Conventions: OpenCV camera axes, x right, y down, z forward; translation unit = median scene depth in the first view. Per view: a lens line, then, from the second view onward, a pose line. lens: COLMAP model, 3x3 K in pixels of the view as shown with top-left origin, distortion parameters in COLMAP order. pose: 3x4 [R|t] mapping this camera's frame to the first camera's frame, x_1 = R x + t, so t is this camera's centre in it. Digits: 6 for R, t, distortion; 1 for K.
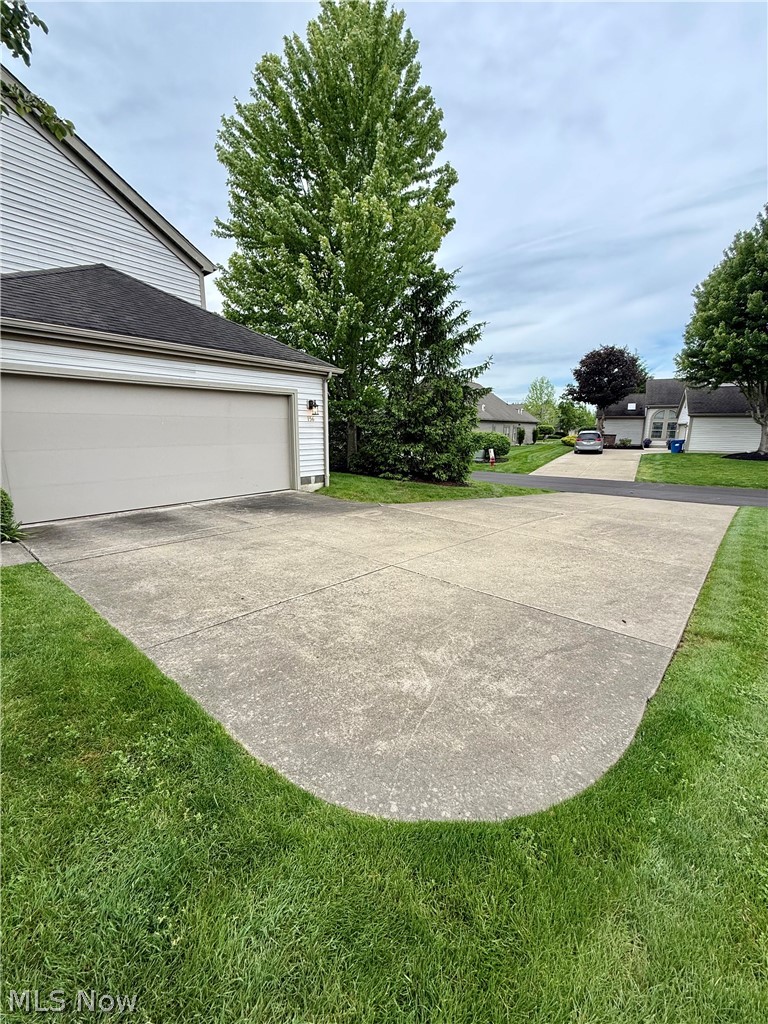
lens RADIAL K [[408.1, 0, 387.0], [0, 408.1, 510.1], [0, 0, 1]] dist [-0.000972, 0.001116]
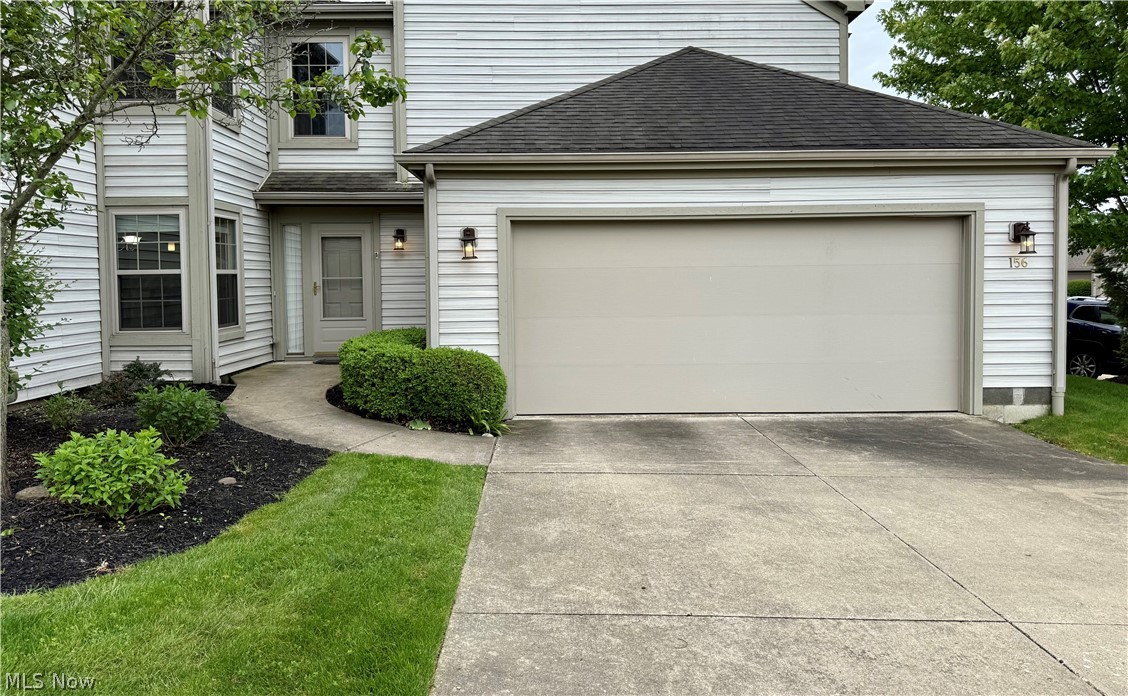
lens RADIAL K [[797.3, 0, 567.4], [0, 797.3, 311.3], [0, 0, 1]] dist [0.018127, -0.006956]
pose [[0.660761, 0.019706, -0.750338, 0.220754], [-0.136580, 0.986123, -0.094376, -0.023547], [0.738066, 0.164841, 0.654283, 0.072601]]
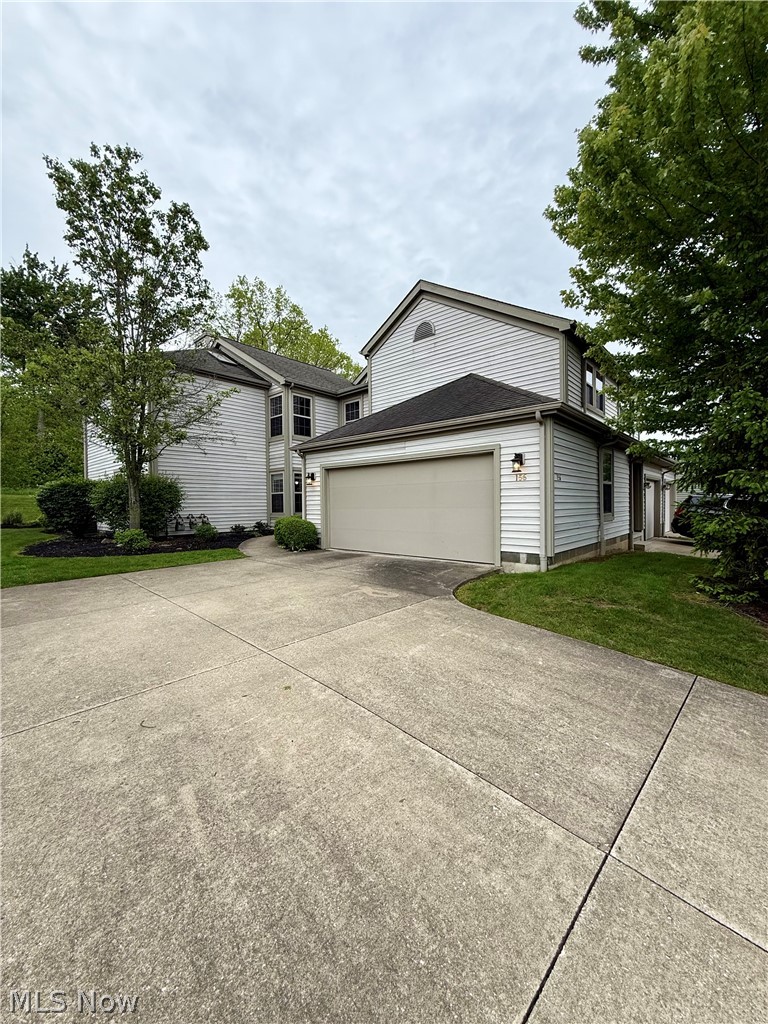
lens RADIAL K [[408.1, 0, 386.0], [0, 408.1, 513.3], [0, 0, 1]] dist [-0.000972, 0.001116]
pose [[-0.031049, 0.017213, -0.999370, 0.837584], [-0.190086, 0.981502, 0.022811, -0.184692], [0.981276, 0.190675, -0.027203, 1.137376]]
